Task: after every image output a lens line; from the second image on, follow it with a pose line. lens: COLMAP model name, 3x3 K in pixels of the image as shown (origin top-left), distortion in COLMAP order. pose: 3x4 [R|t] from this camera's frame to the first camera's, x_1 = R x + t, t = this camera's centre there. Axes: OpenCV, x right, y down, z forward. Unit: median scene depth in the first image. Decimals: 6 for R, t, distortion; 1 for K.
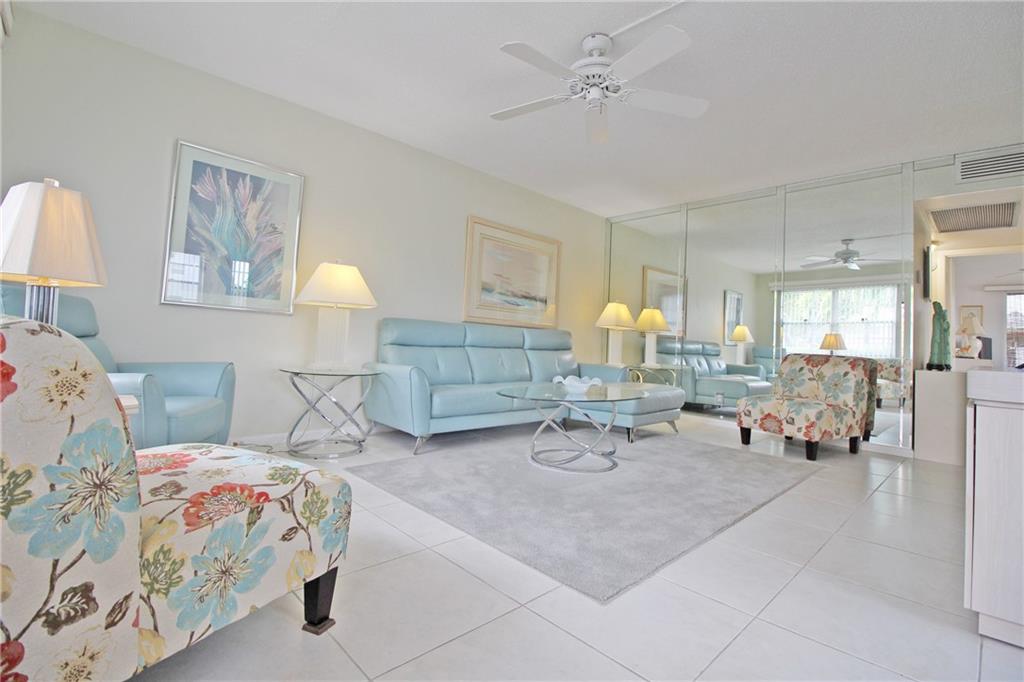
lens RADIAL K [[477.0, 0, 513.3], [0, 477.0, 319.7], [0, 0, 1]] dist [-0.001901, 0.000021]
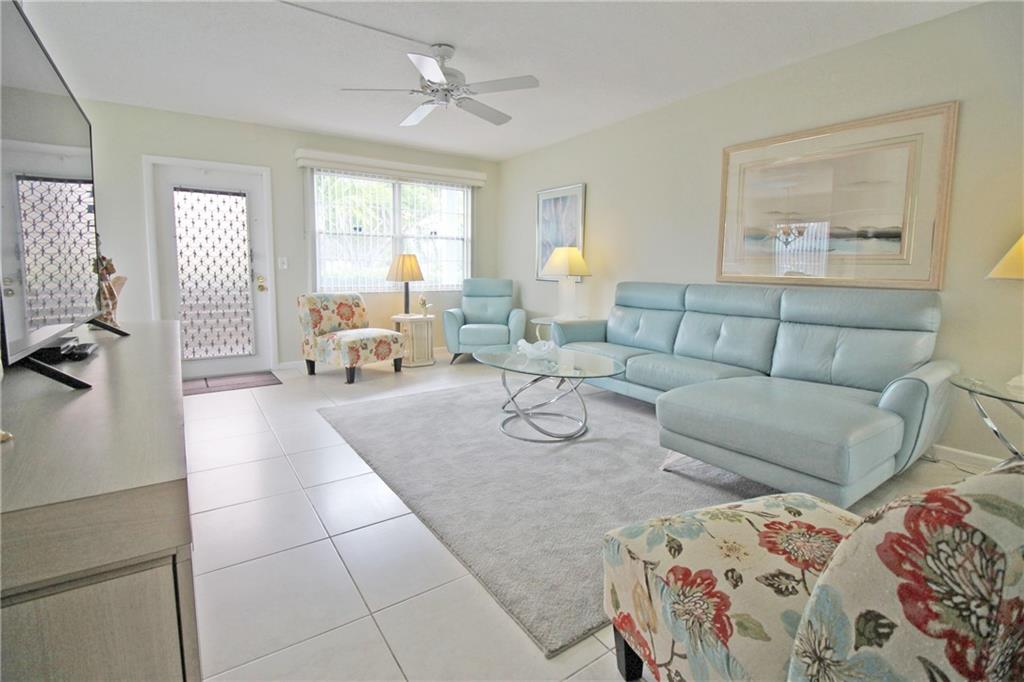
lens RADIAL K [[477.0, 0, 513.3], [0, 477.0, 319.7], [0, 0, 1]] dist [-0.001901, 0.000021]
pose [[-0.174285, 0.025674, -0.984360, 1.000924], [-0.021416, 0.999325, 0.029856, 0.072790], [0.984462, 0.026285, -0.173618, 1.018234]]
